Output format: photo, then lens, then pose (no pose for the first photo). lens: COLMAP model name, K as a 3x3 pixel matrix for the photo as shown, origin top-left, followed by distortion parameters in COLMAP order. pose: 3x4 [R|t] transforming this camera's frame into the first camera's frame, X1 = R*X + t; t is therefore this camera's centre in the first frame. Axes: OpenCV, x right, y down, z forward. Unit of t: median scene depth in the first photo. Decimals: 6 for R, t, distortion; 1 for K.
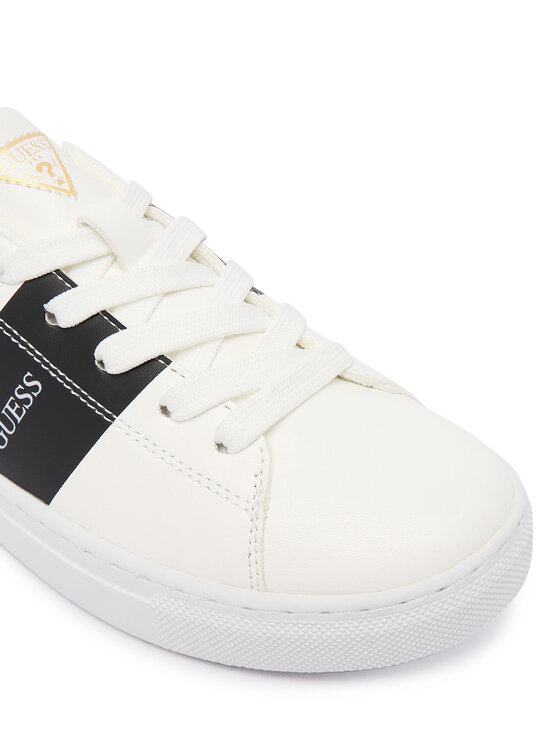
lens RADIAL K [[779.2, 0, 282.9], [0, 779.2, 376.9], [0, 0, 1]] dist [0.007803, 0.000000]
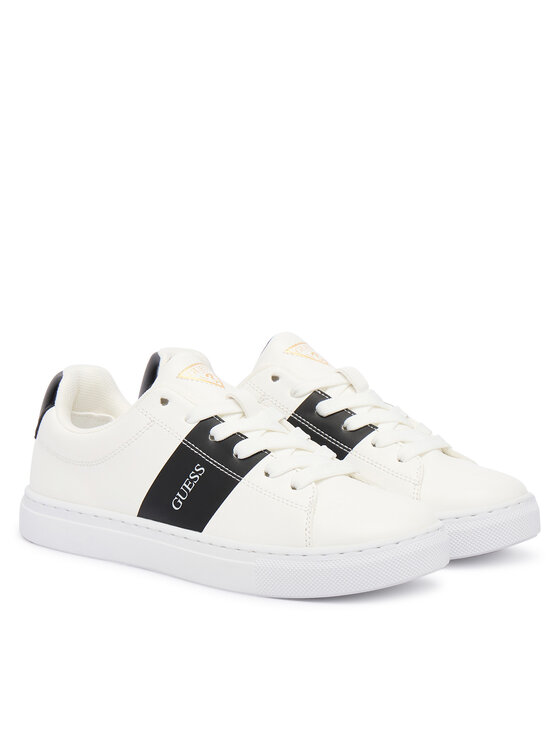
lens RADIAL K [[2067.5, 0, 279.9], [0, 2067.5, 373.1], [0, 0, 1]] dist [-0.062554, 0.000000]
pose [[0.995827, -0.010839, -0.090616, 0.366313], [-0.033519, 0.880087, -0.473628, 2.312678], [0.084884, 0.474689, 0.876051, -3.762420]]
